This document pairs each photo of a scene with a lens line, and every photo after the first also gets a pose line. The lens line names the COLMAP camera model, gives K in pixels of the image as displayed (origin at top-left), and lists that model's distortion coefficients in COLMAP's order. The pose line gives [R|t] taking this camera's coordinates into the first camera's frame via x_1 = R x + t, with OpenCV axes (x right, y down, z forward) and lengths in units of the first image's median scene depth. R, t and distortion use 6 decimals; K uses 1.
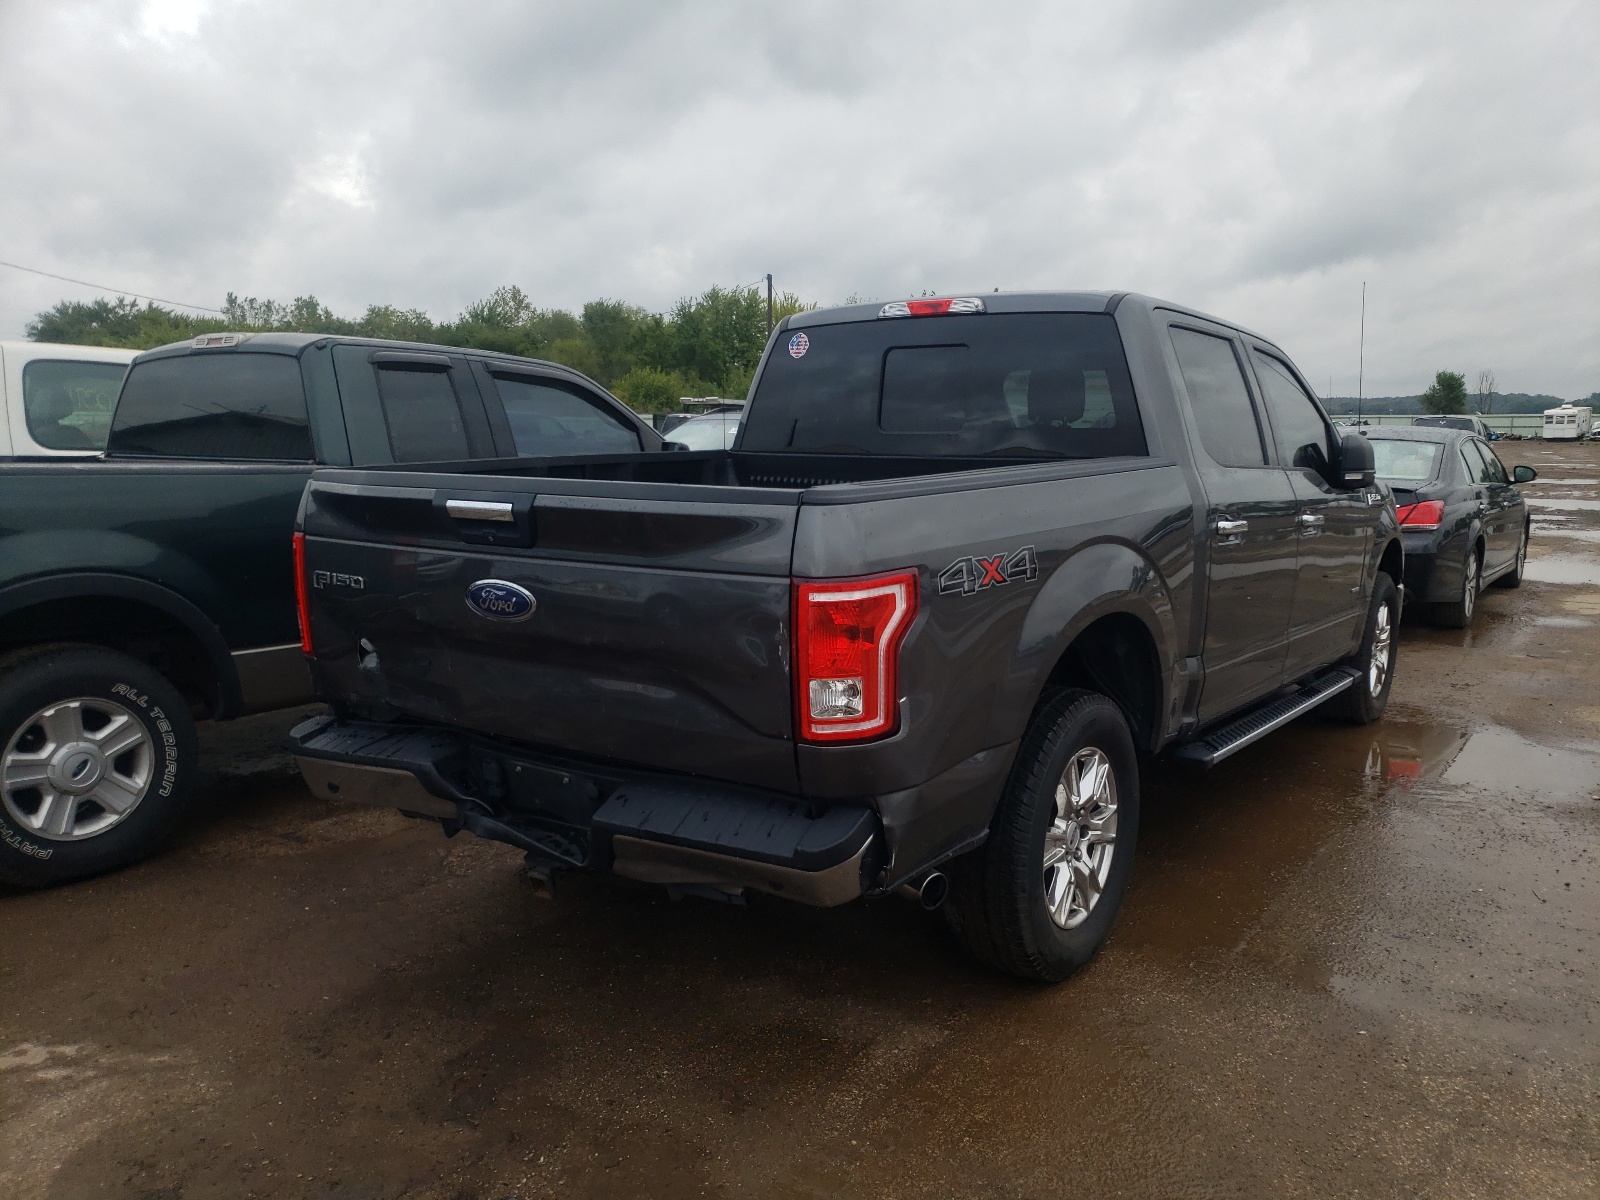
lens RADIAL K [[1229.2, 0, 806.8], [0, 1229.2, 522.6], [0, 0, 1]] dist [0.055346, -0.000369]
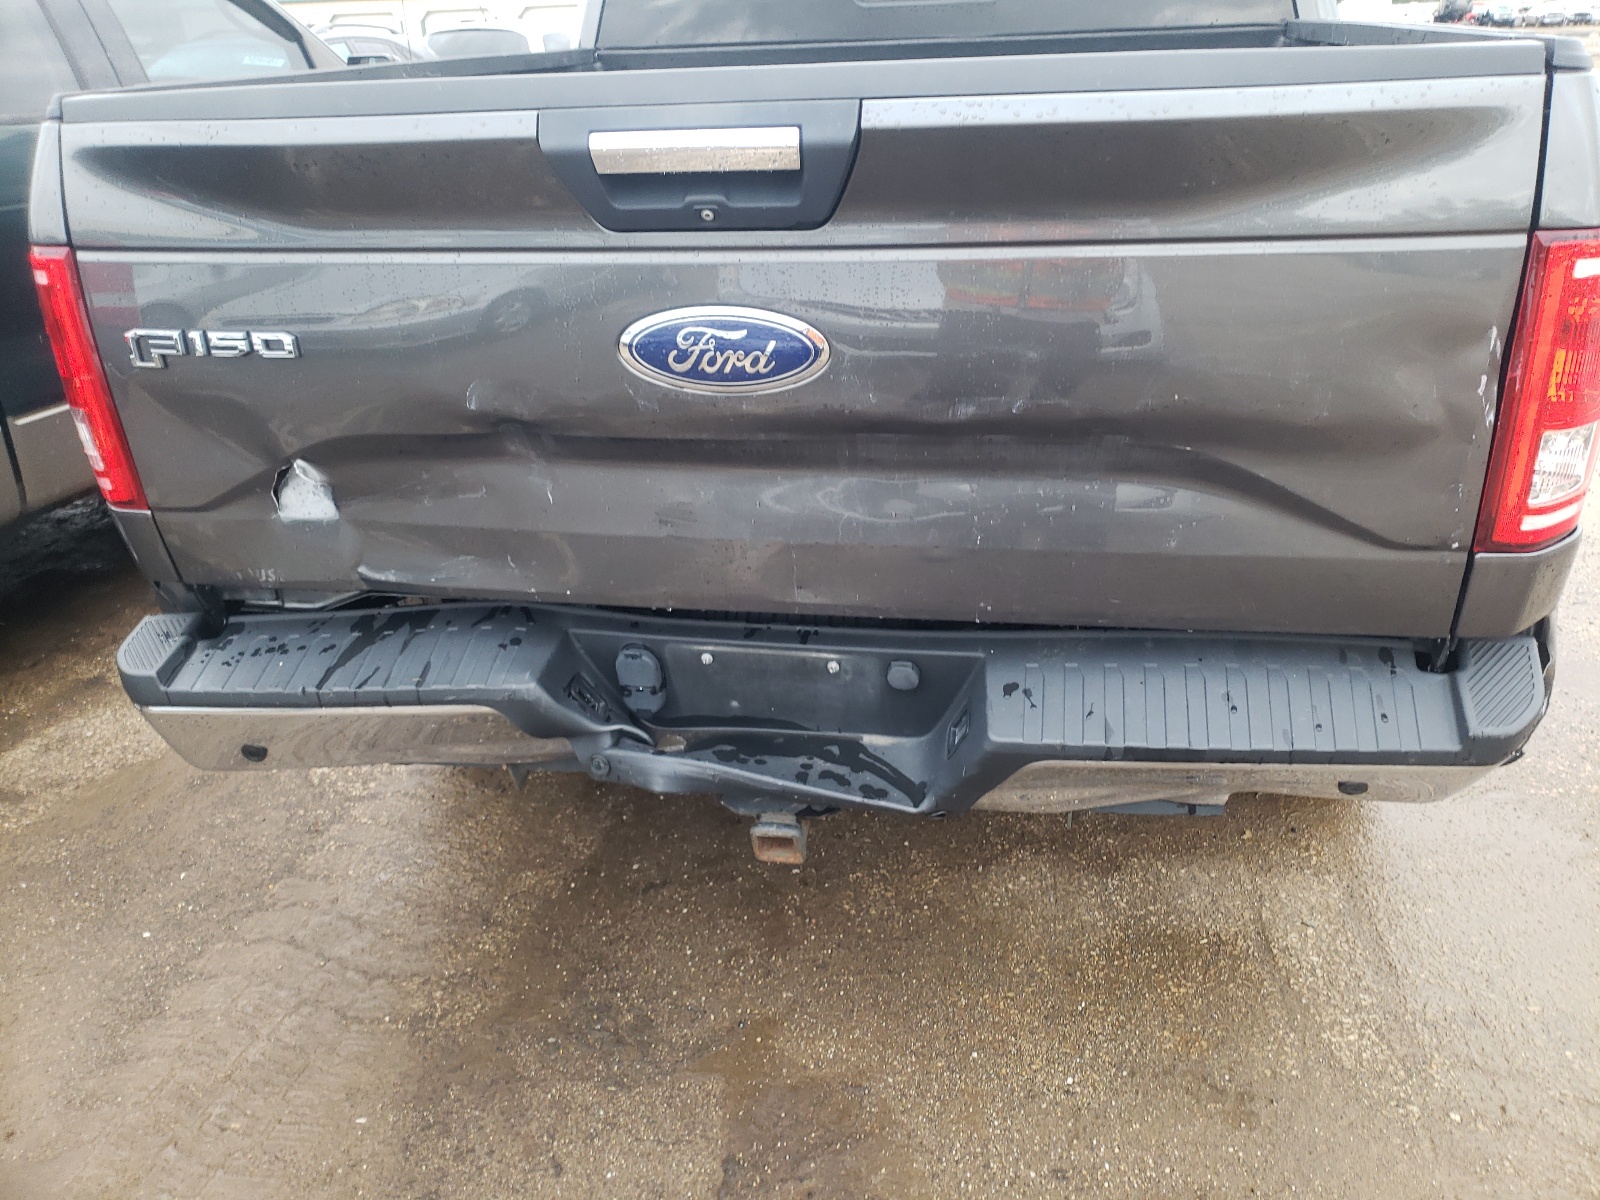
lens RADIAL K [[1229.2, 0, 806.8], [0, 1229.2, 522.6], [0, 0, 1]] dist [0.055346, -0.000369]
pose [[0.911870, -0.171095, 0.373122, -0.404609], [0.068295, 0.959558, 0.273101, -0.000309], [-0.404758, -0.223550, 0.886677, 0.551591]]
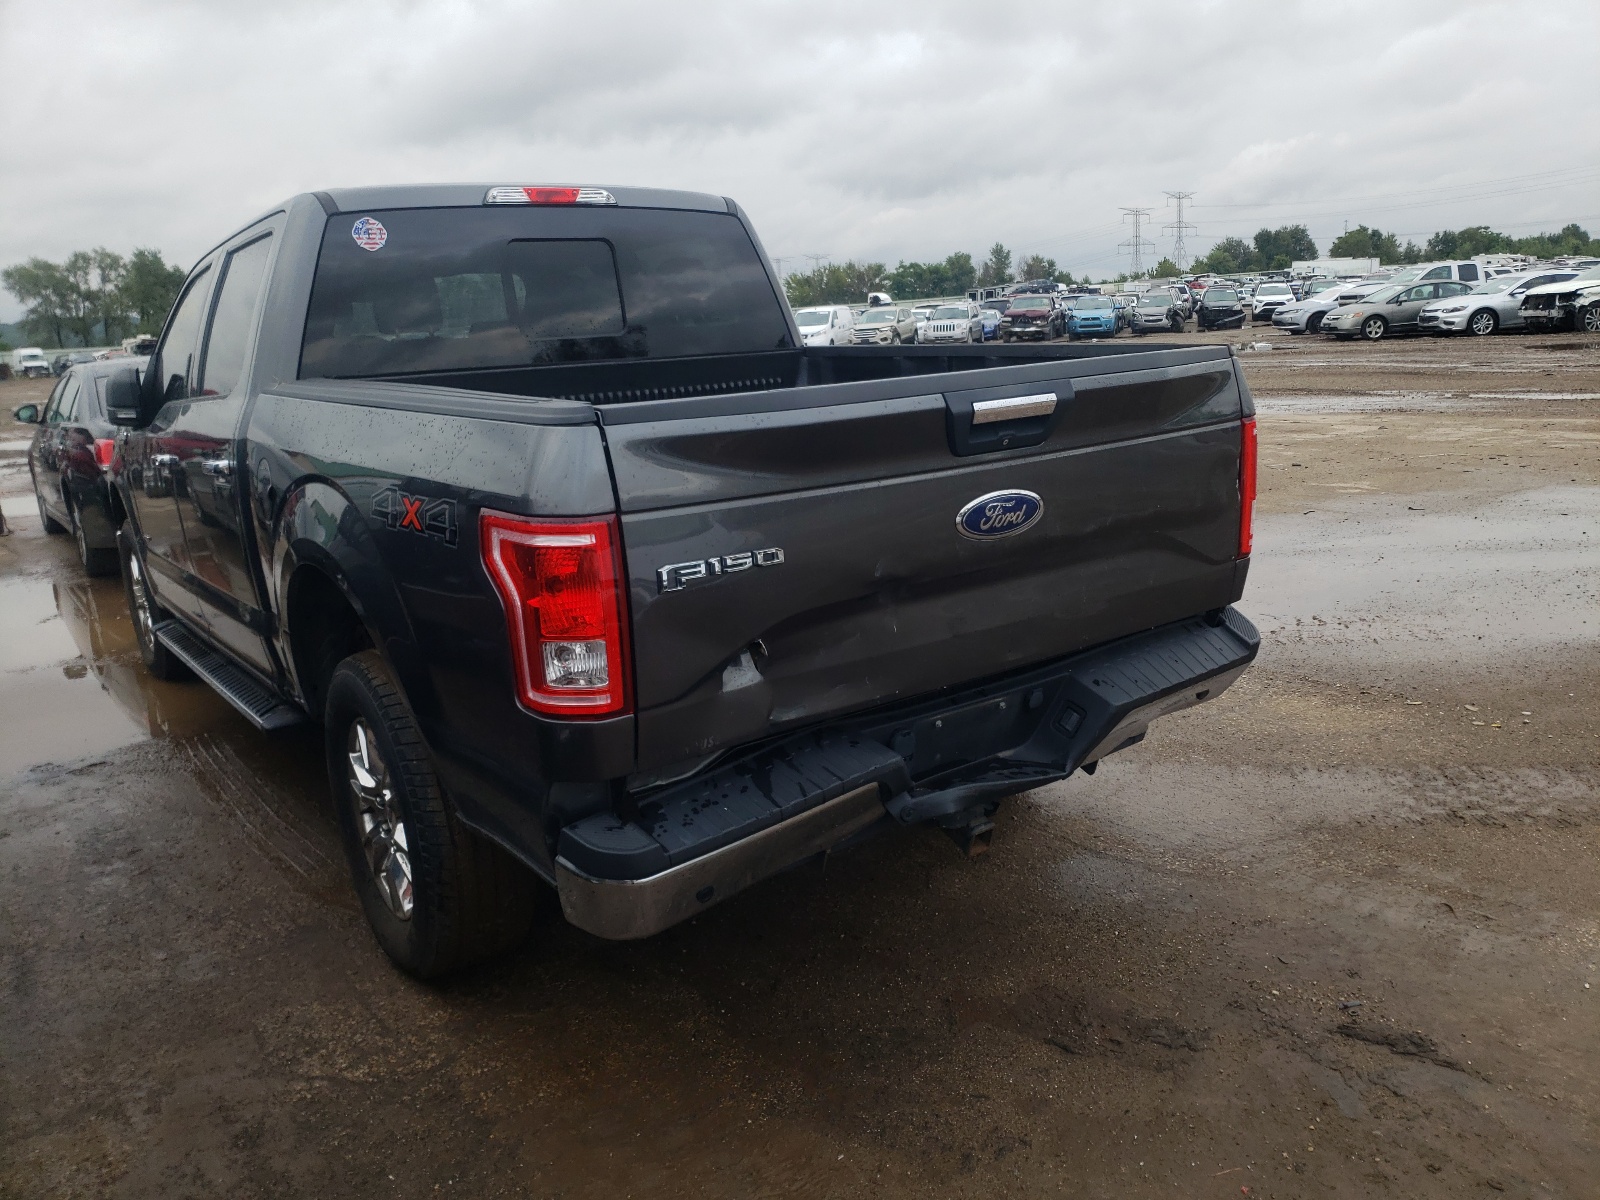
lens RADIAL K [[1229.2, 0, 806.8], [0, 1229.2, 522.6], [0, 0, 1]] dist [0.055346, -0.000369]
pose [[0.349692, -0.176269, 0.920133, -1.067074], [0.133816, 0.981468, 0.137163, -0.064859], [-0.927259, 0.075164, 0.366799, 0.809968]]
